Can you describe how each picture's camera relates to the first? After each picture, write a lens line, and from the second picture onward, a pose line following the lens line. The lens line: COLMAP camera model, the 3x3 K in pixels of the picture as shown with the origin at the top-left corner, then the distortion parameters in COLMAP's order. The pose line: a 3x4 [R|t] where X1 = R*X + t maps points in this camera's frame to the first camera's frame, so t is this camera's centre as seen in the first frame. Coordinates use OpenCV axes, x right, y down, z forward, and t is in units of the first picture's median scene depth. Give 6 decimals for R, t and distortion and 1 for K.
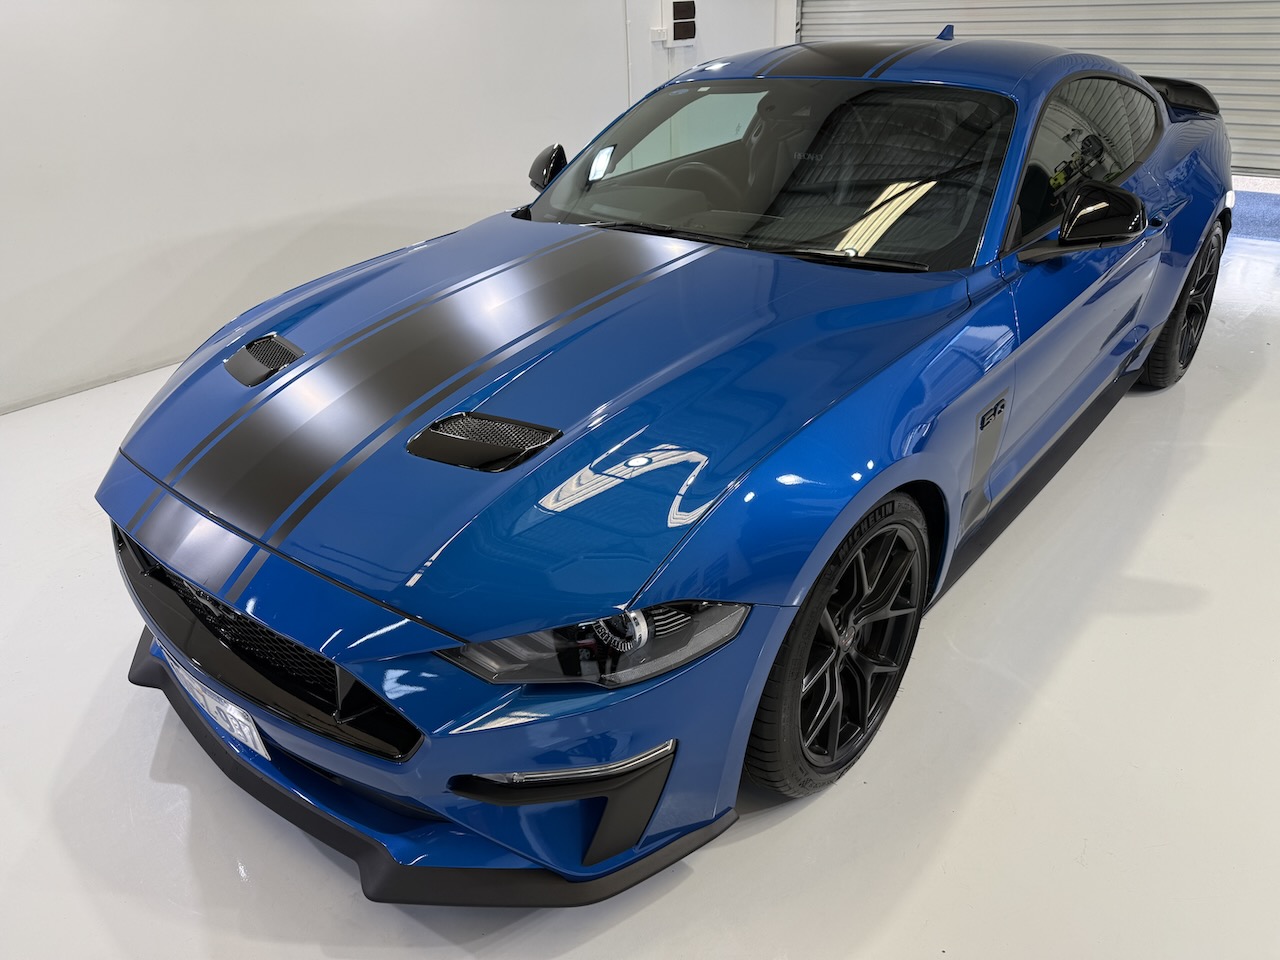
lens RADIAL K [[912.2, 0, 640.0], [0, 912.2, 480.0], [0, 0, 1]] dist [0.077833, -0.149779]
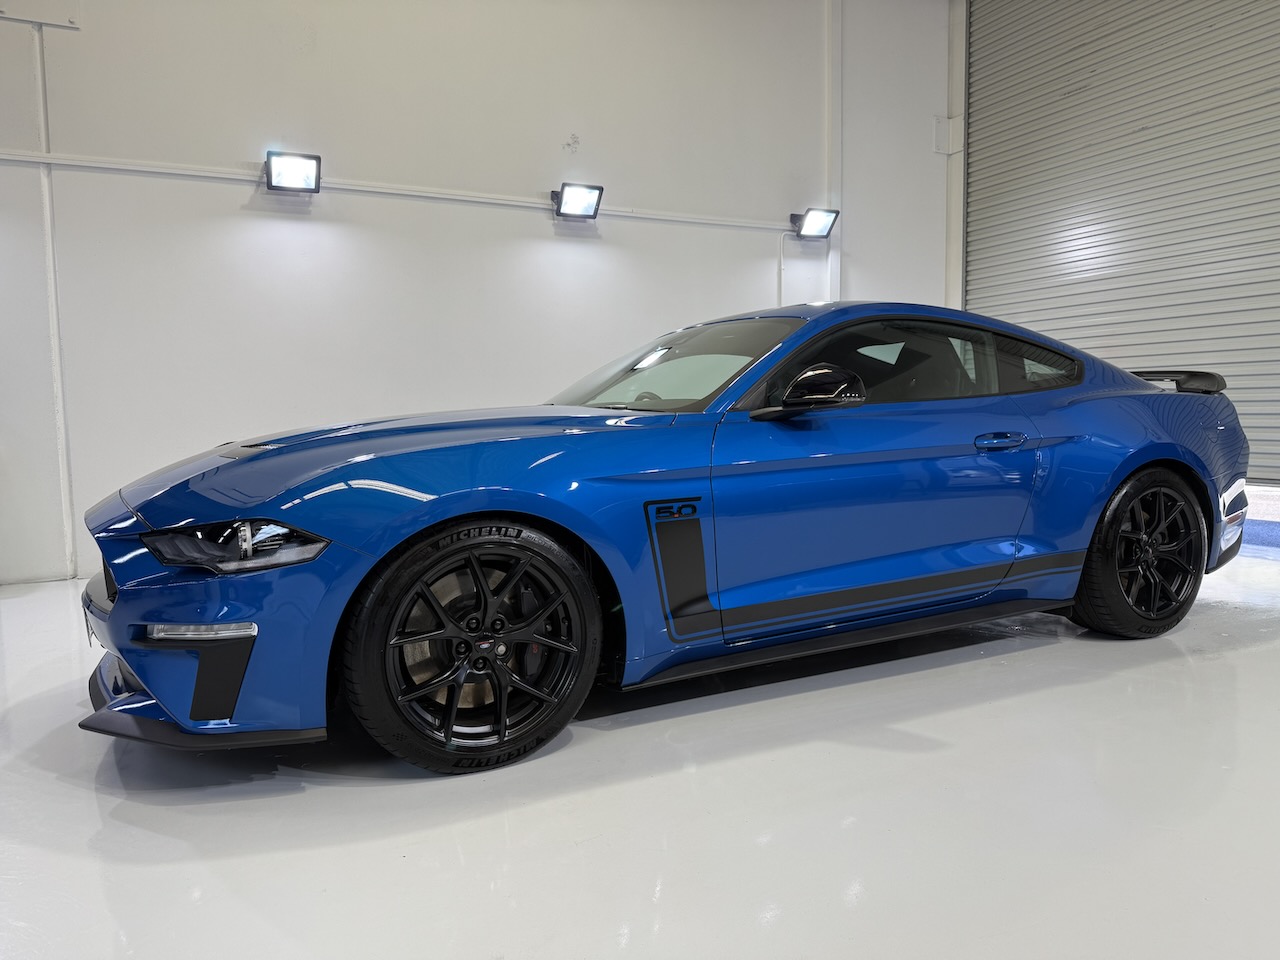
lens RADIAL K [[912.2, 0, 640.0], [0, 912.2, 480.0], [0, 0, 1]] dist [0.077833, -0.149779]
pose [[0.933353, 0.056595, -0.354470, 0.506739], [-0.188025, 0.918265, -0.348476, 0.215086], [0.305776, 0.391901, 0.867707, -0.067687]]
